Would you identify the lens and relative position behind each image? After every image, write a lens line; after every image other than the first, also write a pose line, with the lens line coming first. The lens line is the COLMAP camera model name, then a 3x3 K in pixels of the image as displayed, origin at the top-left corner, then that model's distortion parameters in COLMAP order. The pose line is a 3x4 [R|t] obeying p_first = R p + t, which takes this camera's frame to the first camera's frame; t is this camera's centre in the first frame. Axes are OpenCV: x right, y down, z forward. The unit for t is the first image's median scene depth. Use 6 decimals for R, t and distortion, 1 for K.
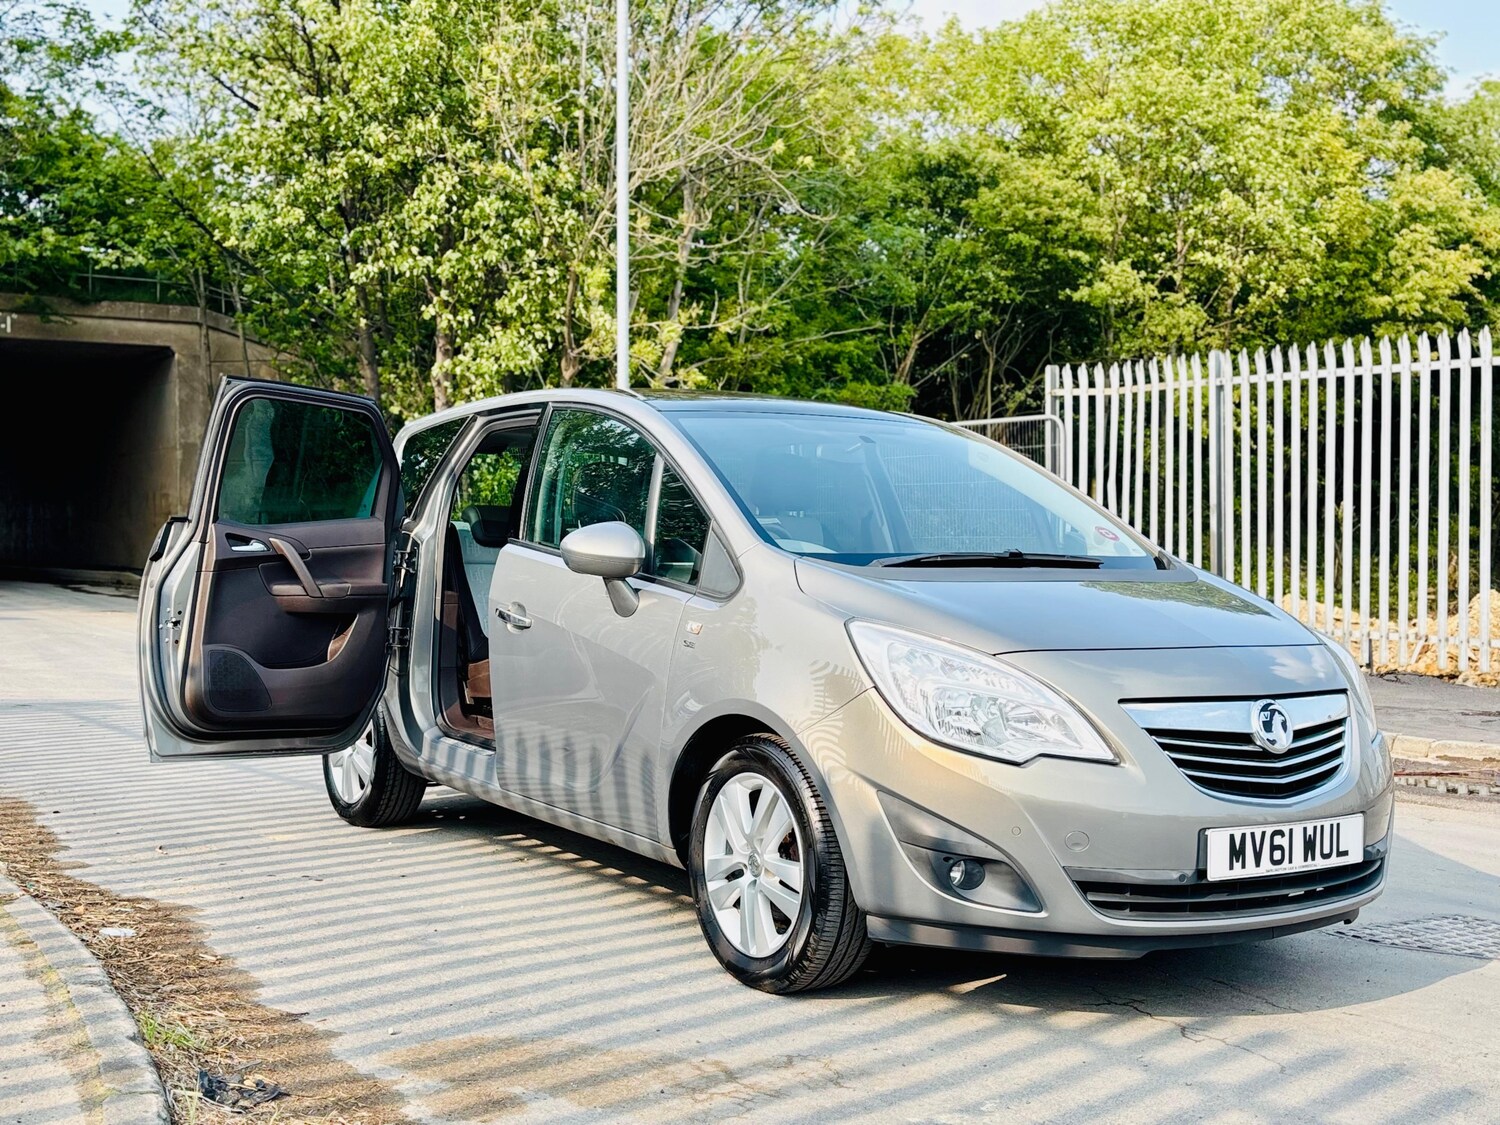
lens RADIAL K [[1736.6, 0, 728.6], [0, 1736.6, 558.9], [0, 0, 1]] dist [0.167445, -0.448984]
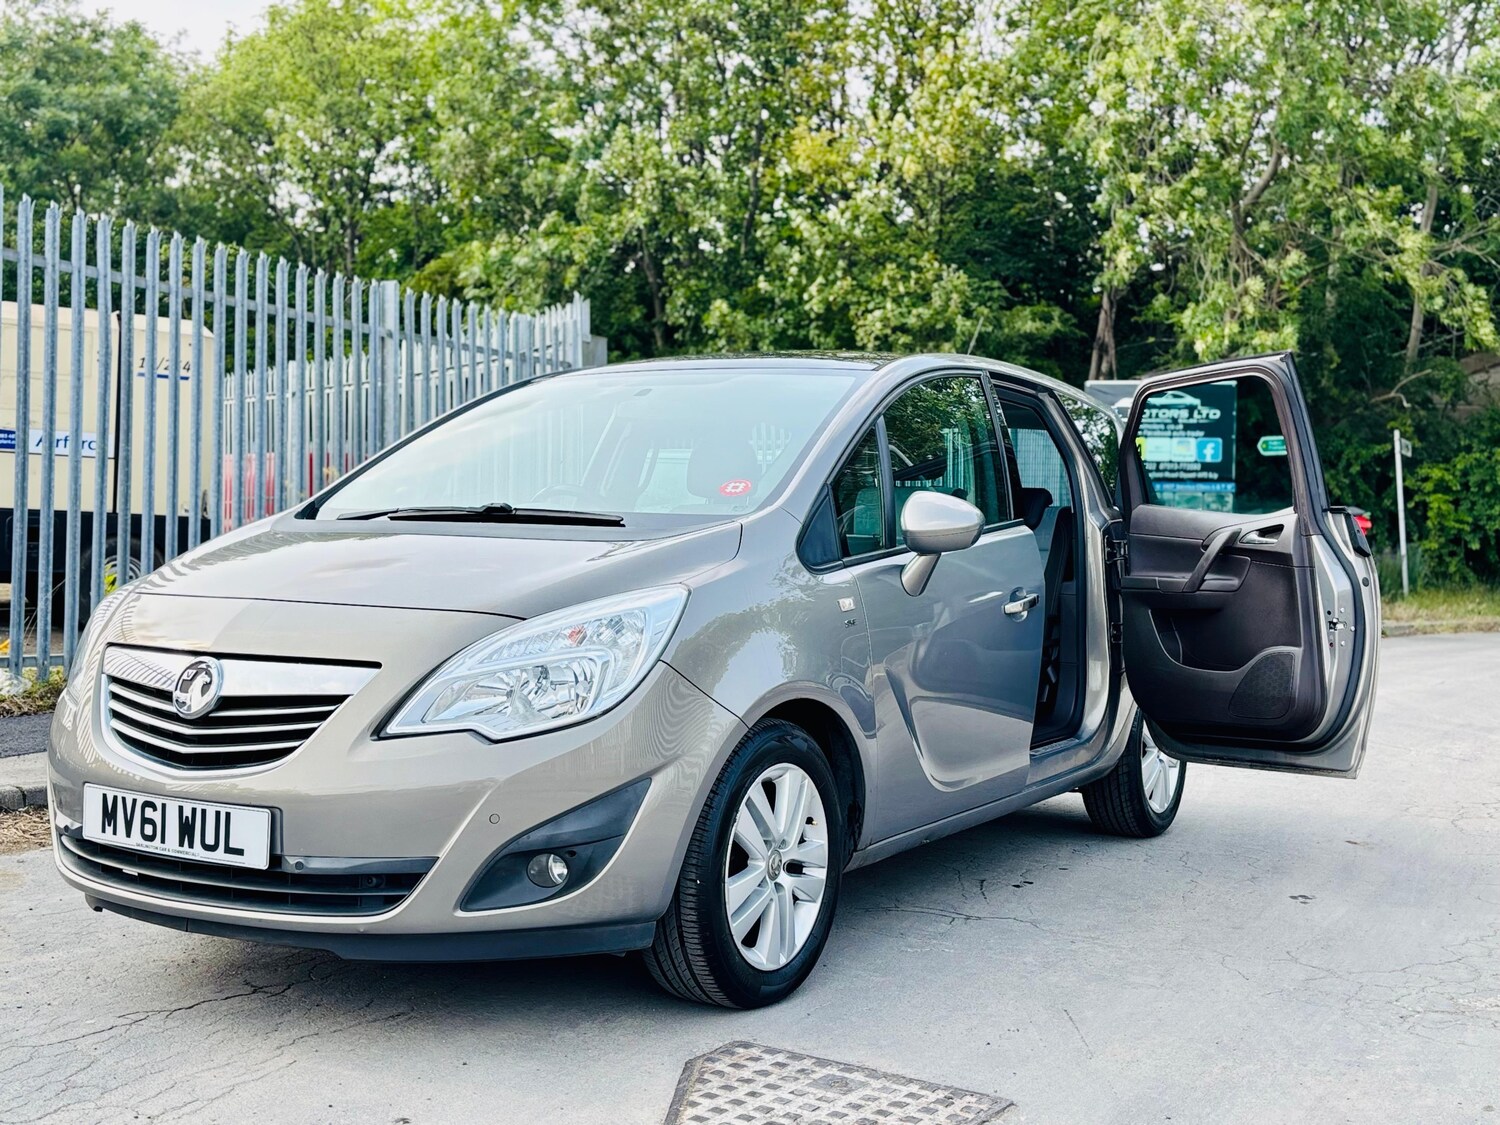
lens RADIAL K [[1689.6, 0, 750.0], [0, 1689.6, 562.5], [0, 0, 1]] dist [0.178709, -0.519467]
pose [[0.434491, 0.005508, -0.900659, 1.045038], [-0.025782, 0.999648, -0.006324, 0.028123], [0.900307, 0.025968, 0.434480, 0.771958]]
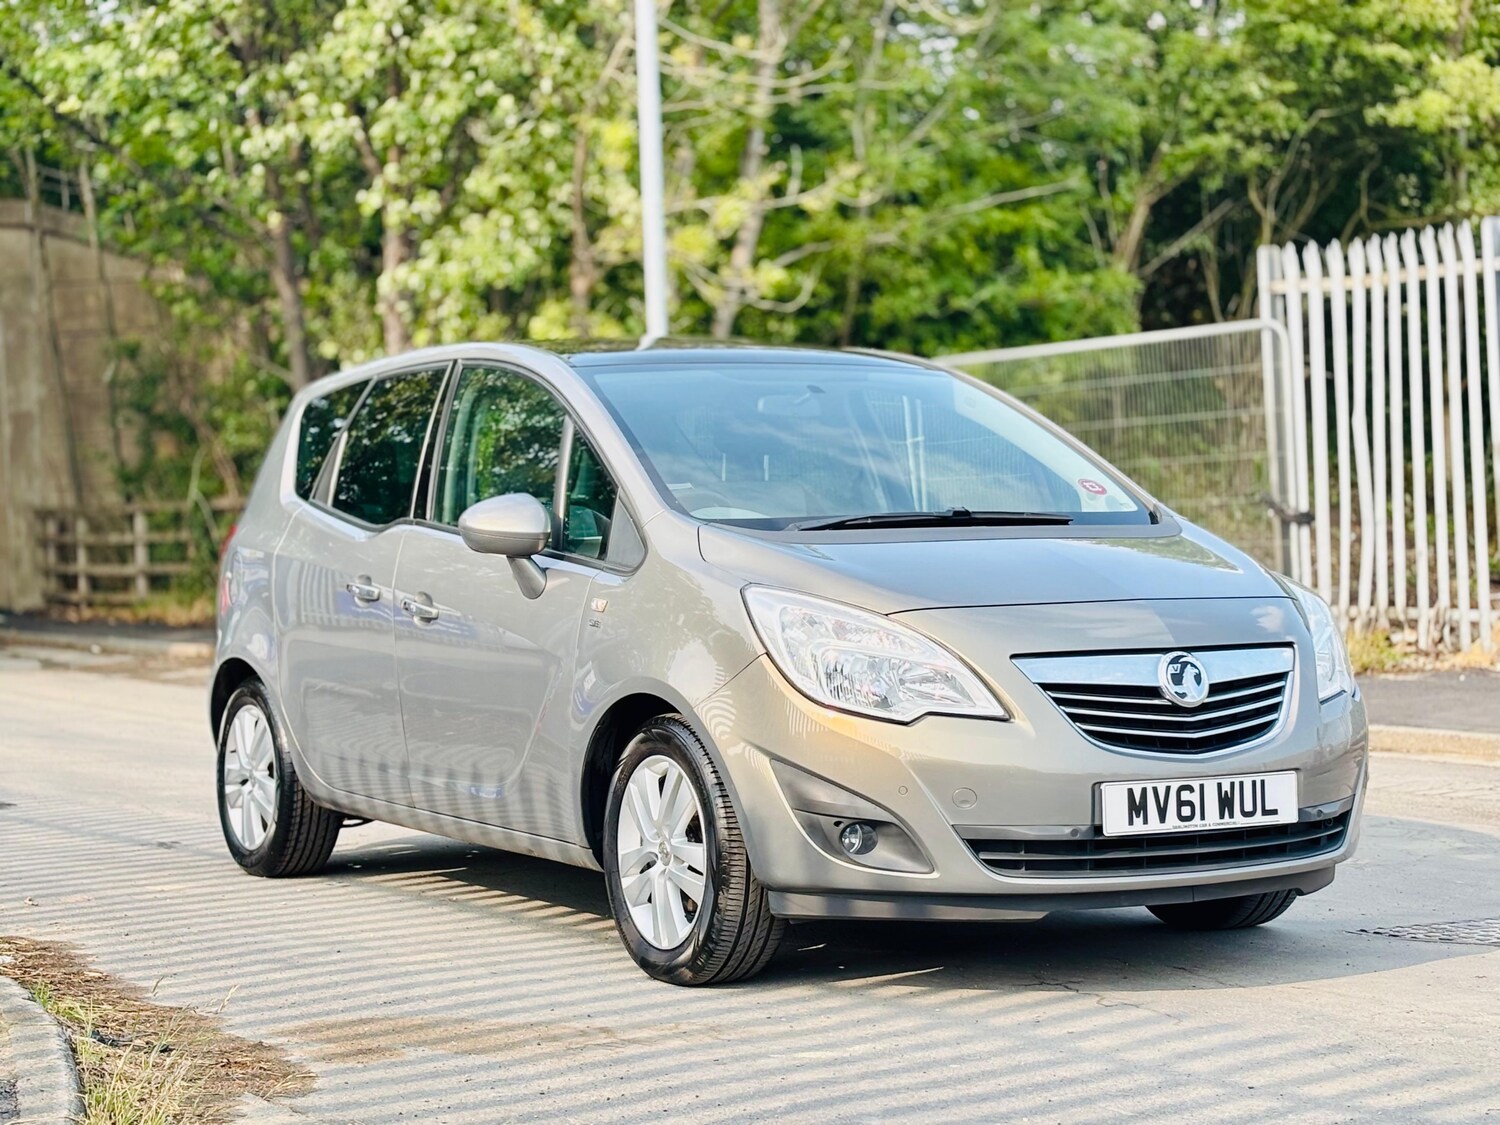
lens RADIAL K [[2896.2, 0, 708.5], [0, 2896.2, 590.9], [0, 0, 1]] dist [0.282244, 0.034392]
pose [[0.997018, -0.036550, -0.067968, 0.141876], [0.037064, 0.999293, 0.006312, 0.024336], [0.067689, -0.008812, 0.997668, -0.525611]]
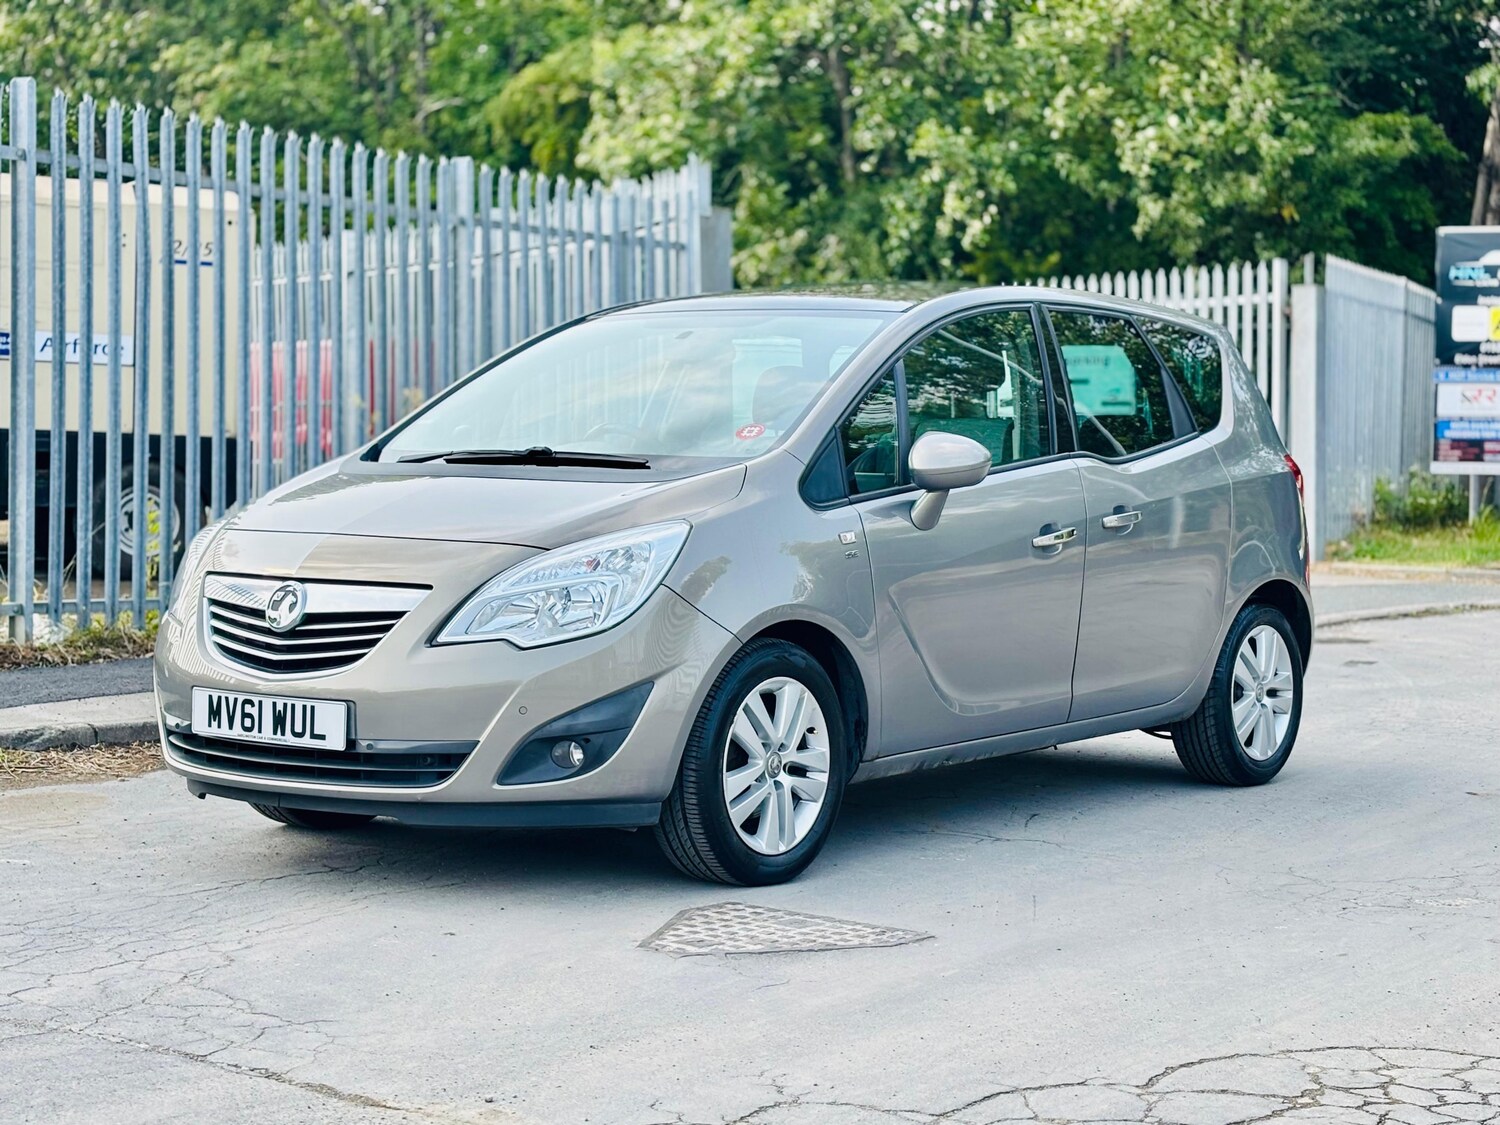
lens RADIAL K [[2589.2, 0, 750.0], [0, 2589.2, 562.5], [0, 0, 1]] dist [0.239532, 0.193012]
pose [[0.335065, 0.031913, -0.941654, 1.647805], [-0.021027, 0.999431, 0.026389, 0.019246], [0.941960, 0.010958, 0.335545, 0.649161]]
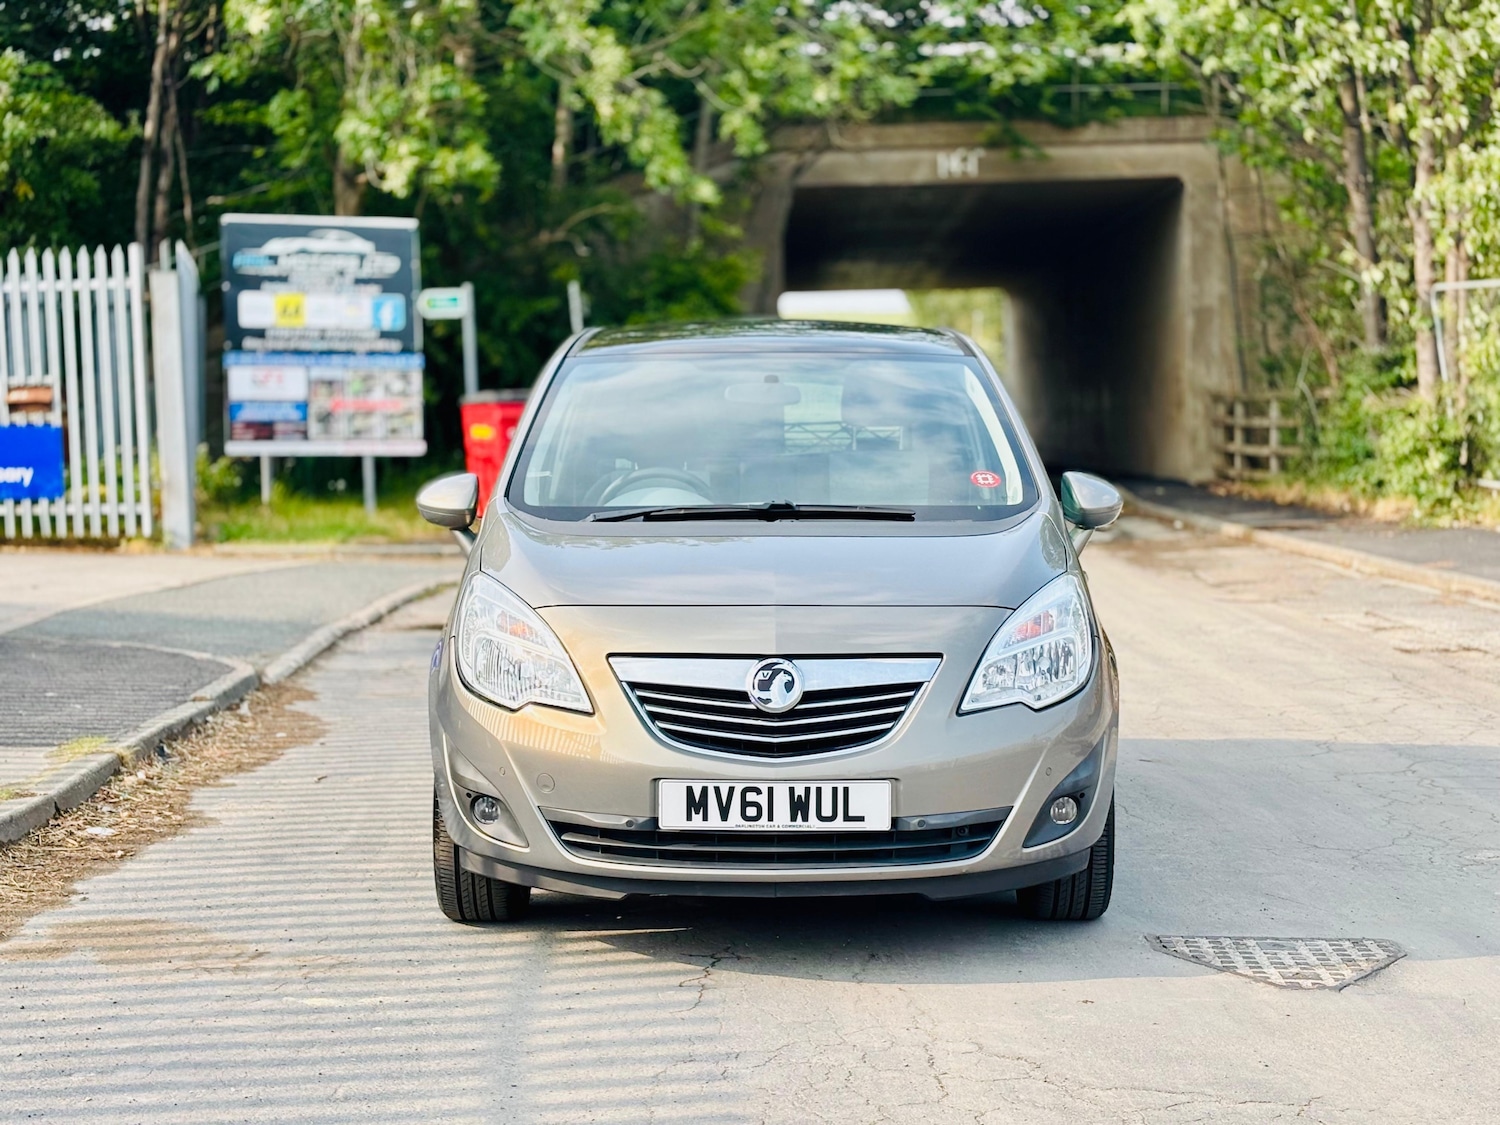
lens RADIAL K [[2596.9, 0, 706.2], [0, 2596.9, 563.2], [0, 0, 1]] dist [0.352215, -2.879179]
pose [[0.830548, 0.014388, -0.556761, 0.967817], [0.009509, 0.999154, 0.040005, -0.029970], [0.556866, -0.038520, 0.829709, -0.217335]]
